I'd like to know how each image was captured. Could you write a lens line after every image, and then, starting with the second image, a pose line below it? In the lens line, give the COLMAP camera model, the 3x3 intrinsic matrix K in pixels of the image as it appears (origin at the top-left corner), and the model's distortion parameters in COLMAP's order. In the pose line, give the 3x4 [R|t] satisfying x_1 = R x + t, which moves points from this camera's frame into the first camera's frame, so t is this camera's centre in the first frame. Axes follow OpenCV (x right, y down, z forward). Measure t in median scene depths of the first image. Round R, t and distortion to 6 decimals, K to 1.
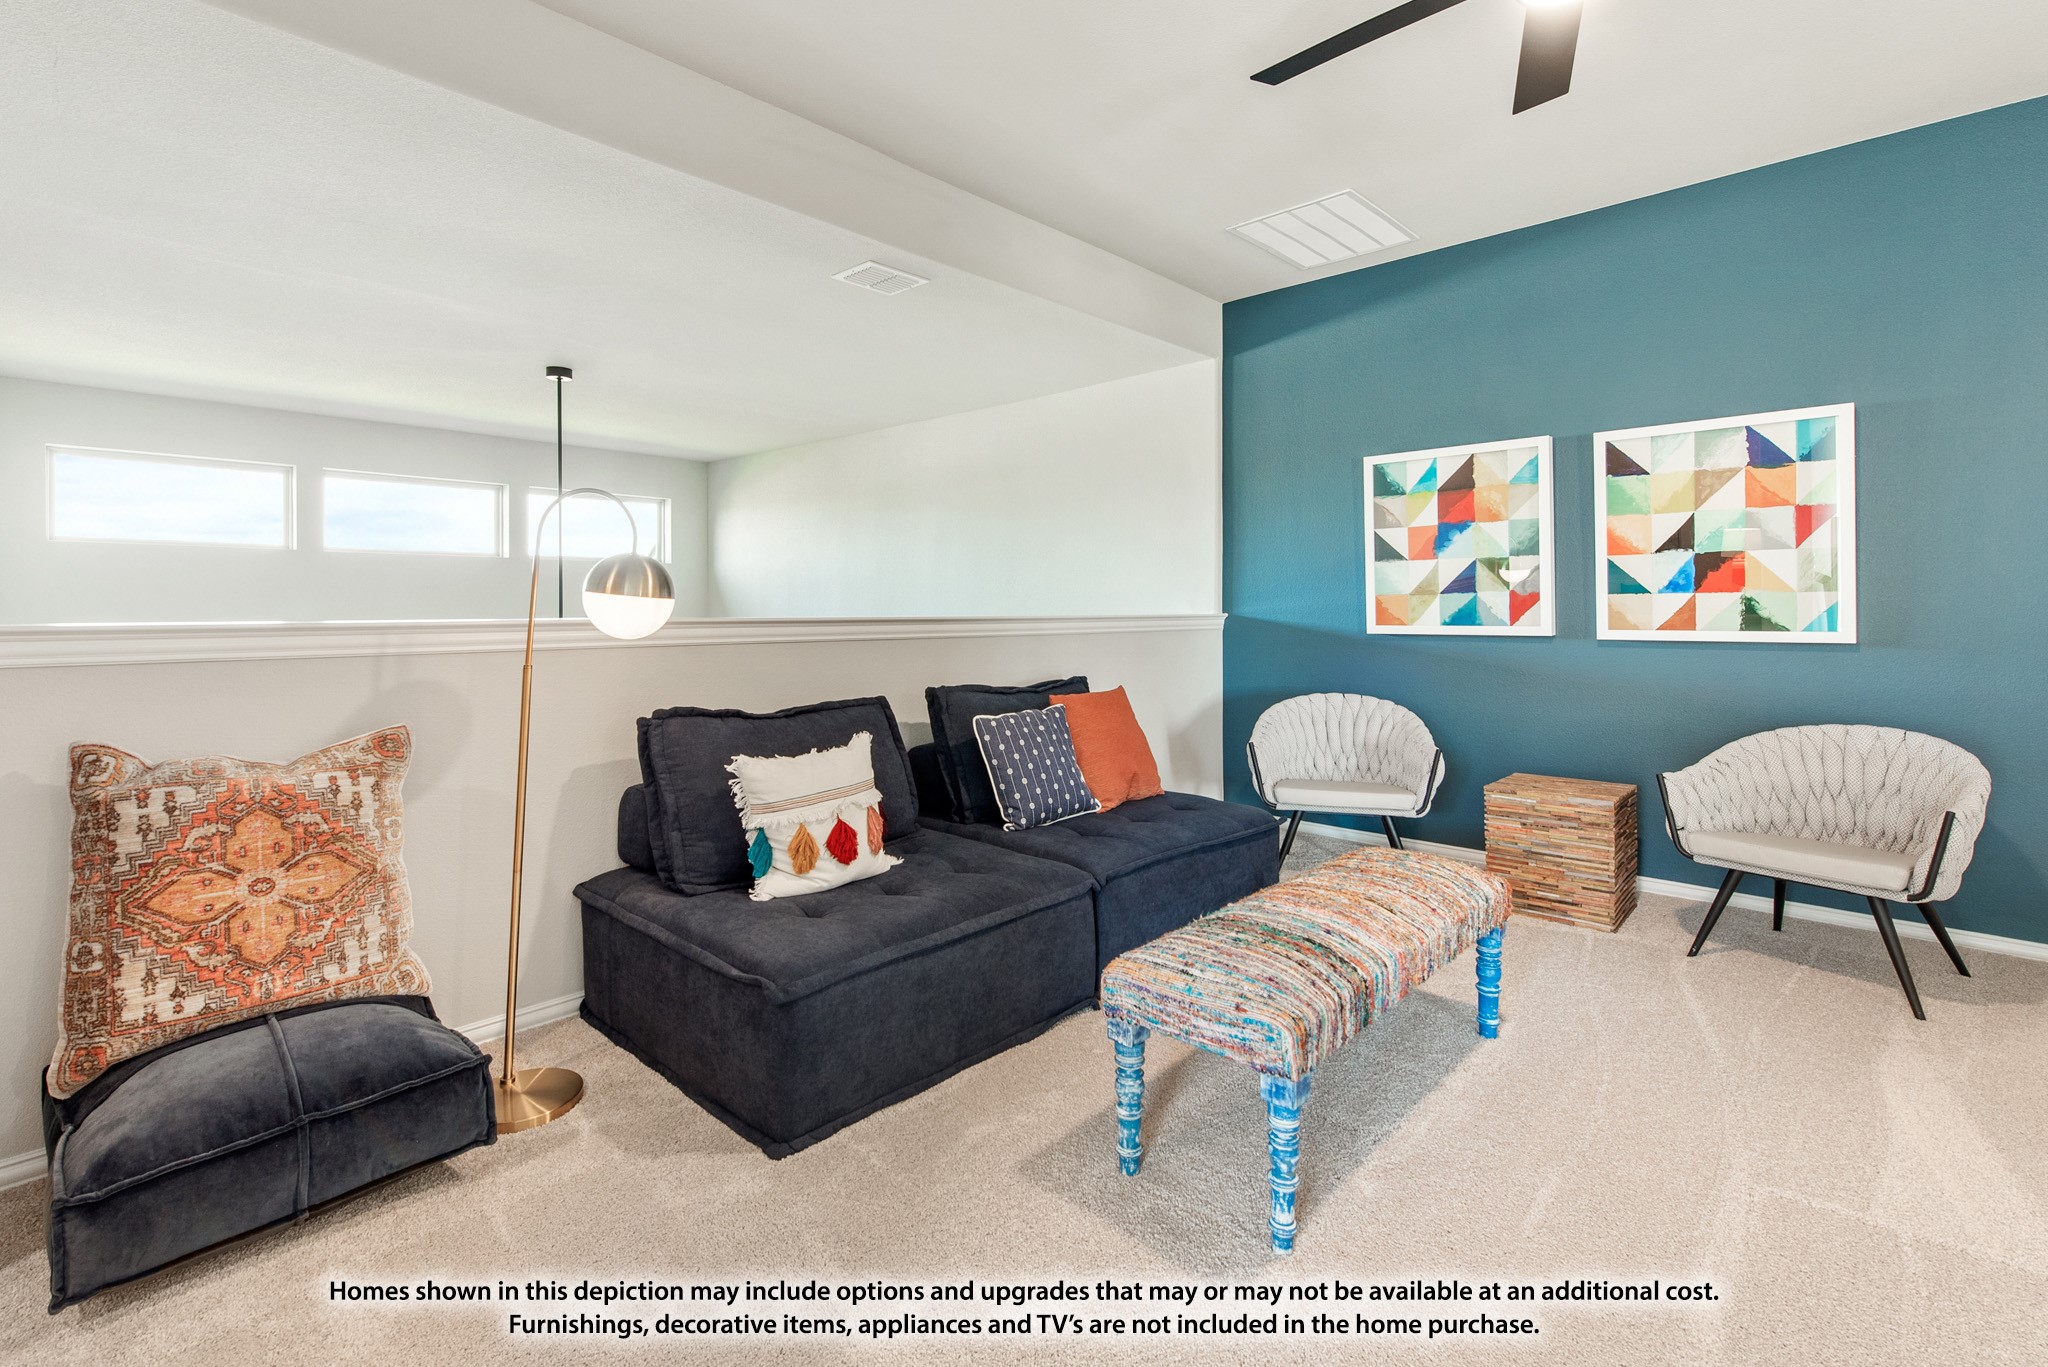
lens RADIAL K [[931.0, 0, 1049.1], [0, 931.0, 590.7], [0, 0, 1]] dist [0.002854, 0.000152]
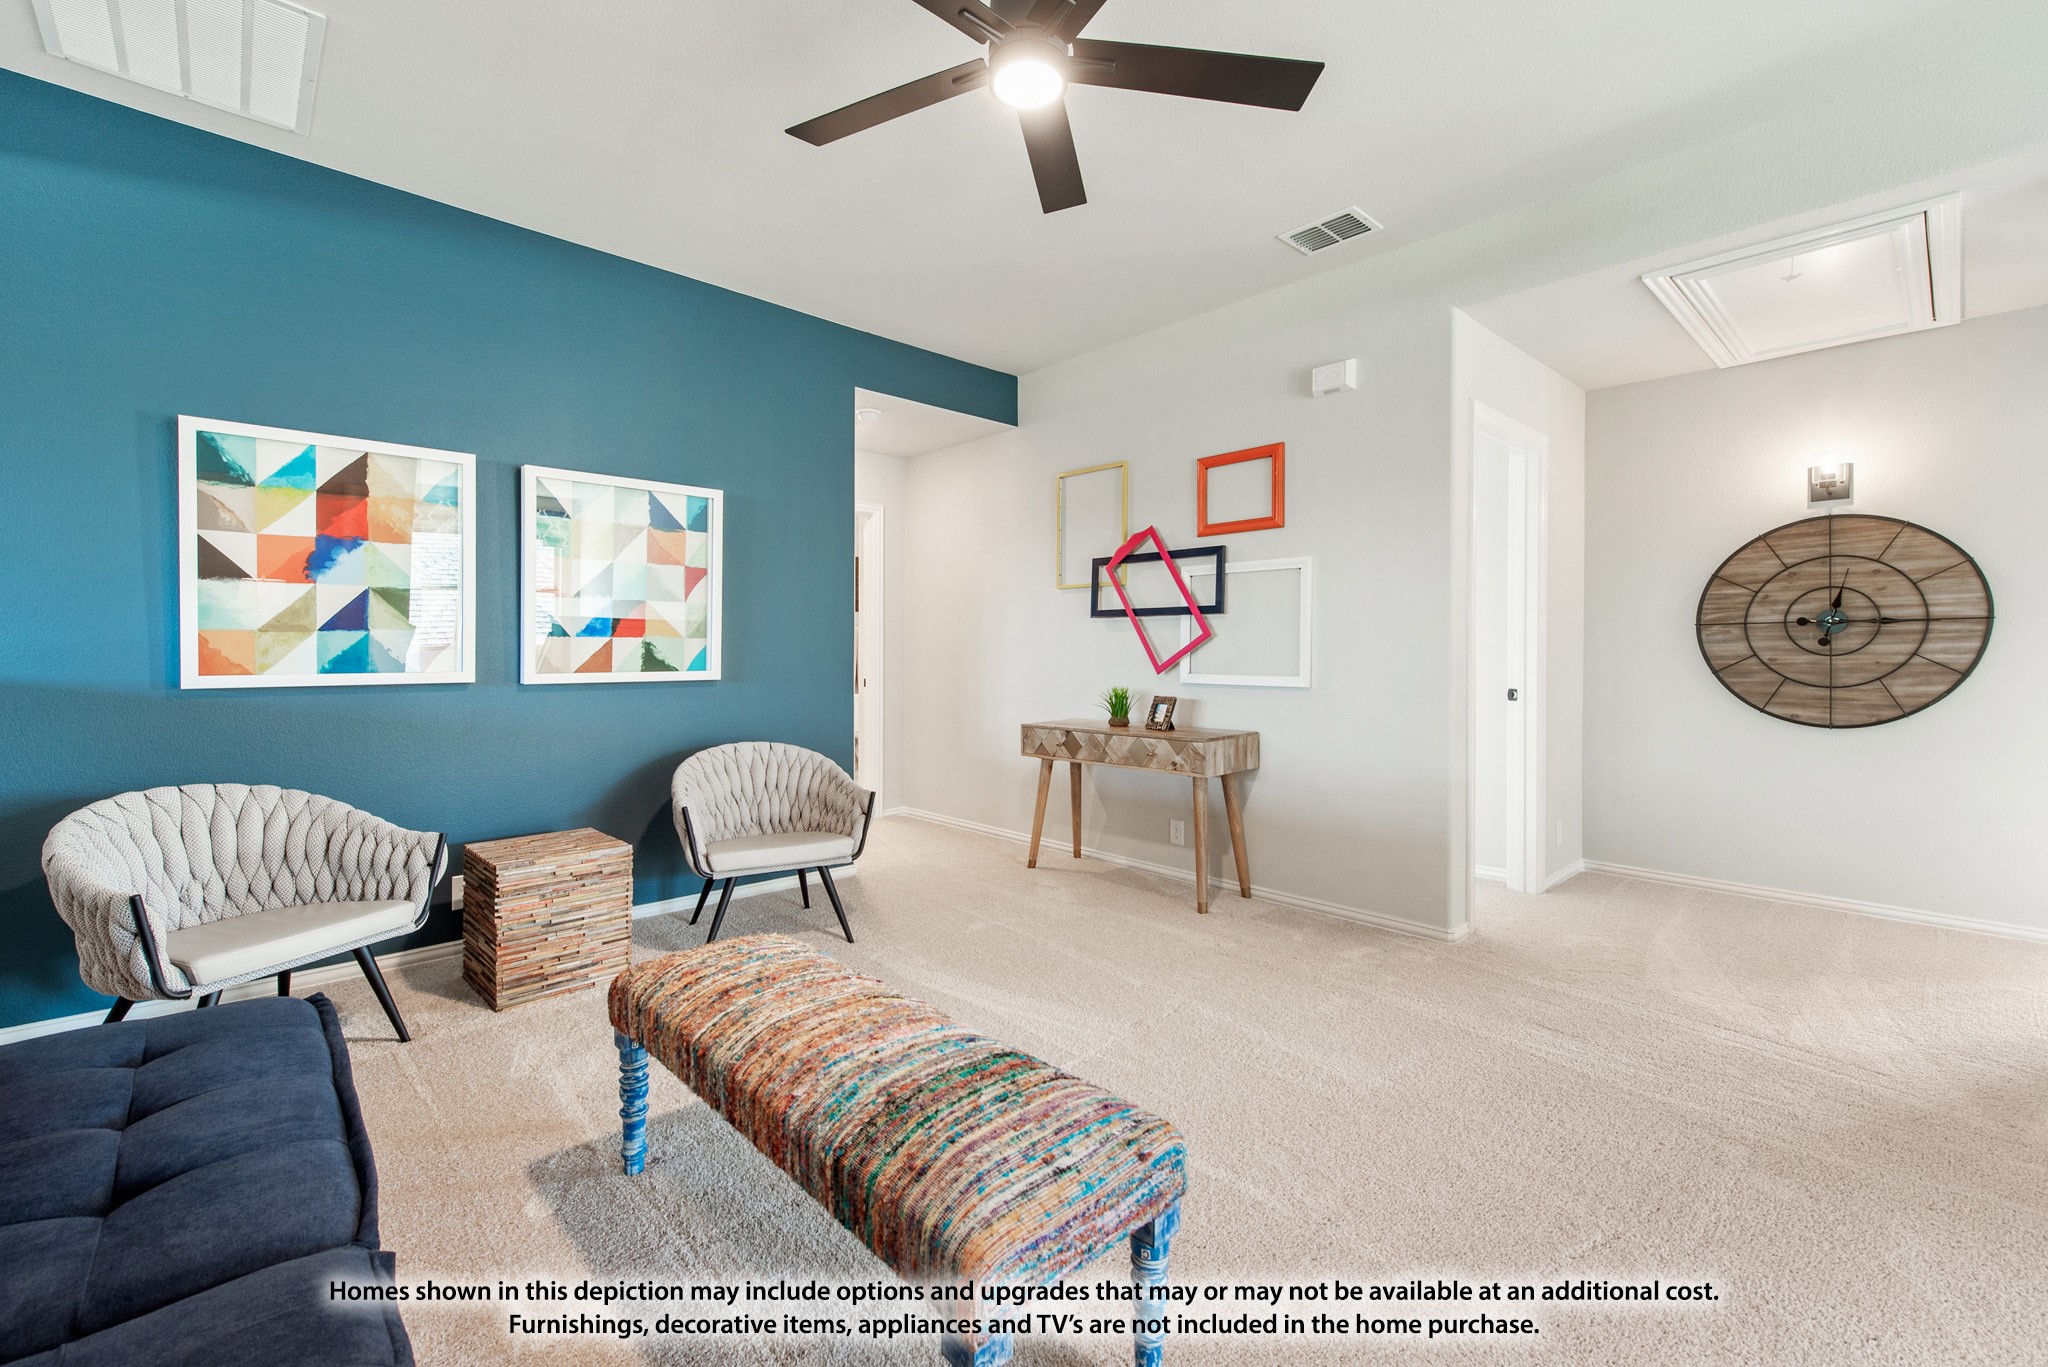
lens RADIAL K [[829.1, 0, 1048.7], [0, 829.1, 650.1], [0, 0, 1]] dist [0.004774, -0.002181]
pose [[0.105655, 0.005627, 0.994387, -0.179334], [-0.019550, 0.999802, -0.003580, 0.009896], [-0.994211, -0.019062, 0.105744, 0.364074]]
